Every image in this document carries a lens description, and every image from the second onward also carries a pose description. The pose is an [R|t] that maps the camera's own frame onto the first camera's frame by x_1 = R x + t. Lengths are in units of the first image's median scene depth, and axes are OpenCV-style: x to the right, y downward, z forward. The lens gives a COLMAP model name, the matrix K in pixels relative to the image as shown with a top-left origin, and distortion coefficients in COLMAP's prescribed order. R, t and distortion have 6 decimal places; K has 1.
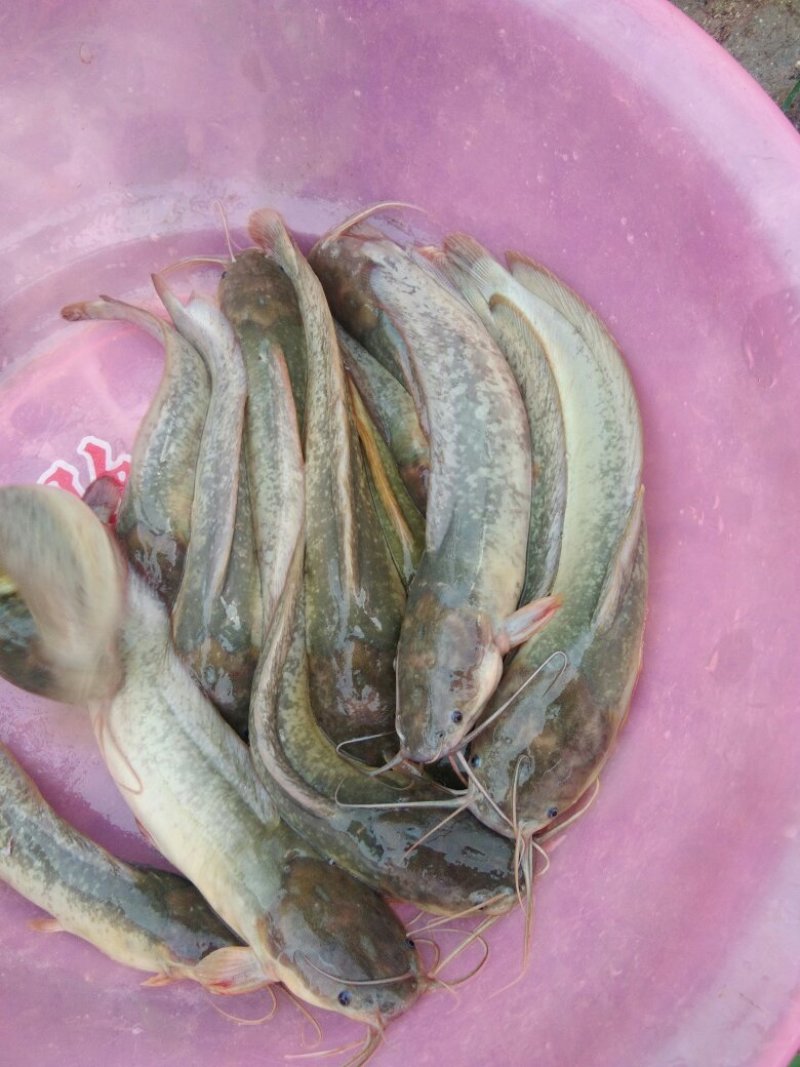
lens RADIAL K [[915.4, 0, 396.0], [0, 915.4, 530.7], [0, 0, 1]] dist [-0.015684, 0.003502]
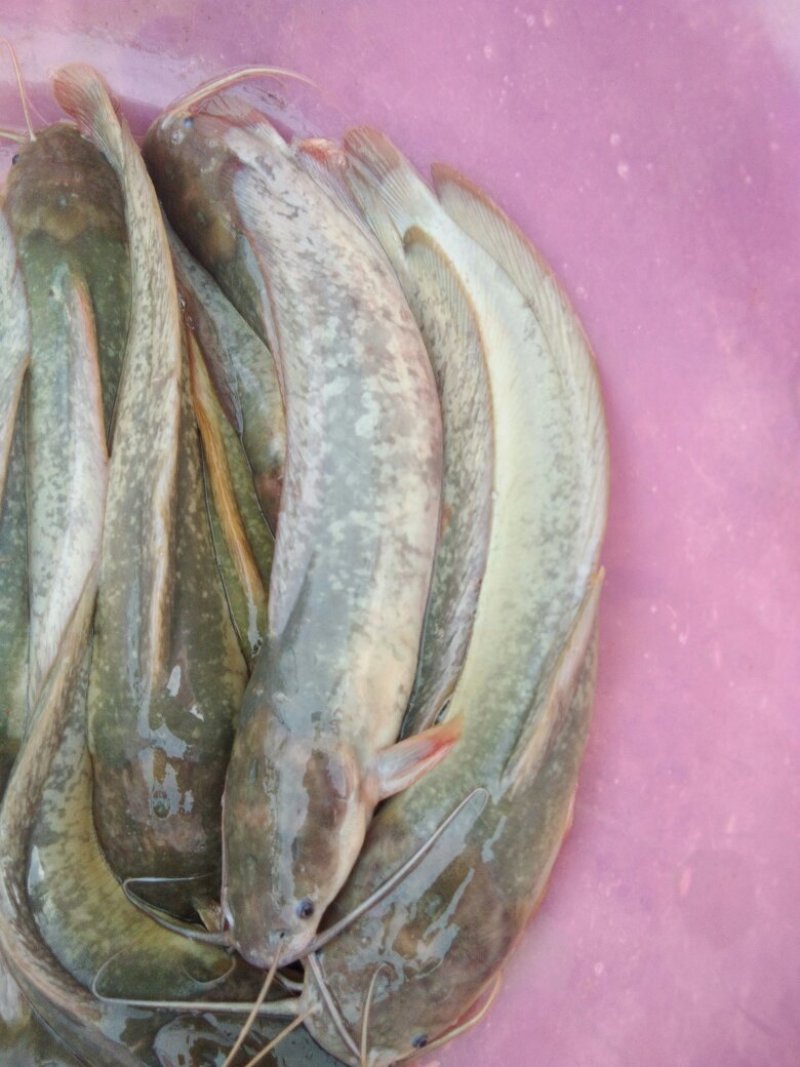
lens RADIAL K [[915.4, 0, 396.0], [0, 915.4, 530.7], [0, 0, 1]] dist [-0.015684, 0.003502]
pose [[0.995041, 0.070577, 0.070091, 0.071020], [-0.078939, 0.989045, 0.124738, -0.133327], [-0.060520, -0.129652, 0.989711, 0.341466]]
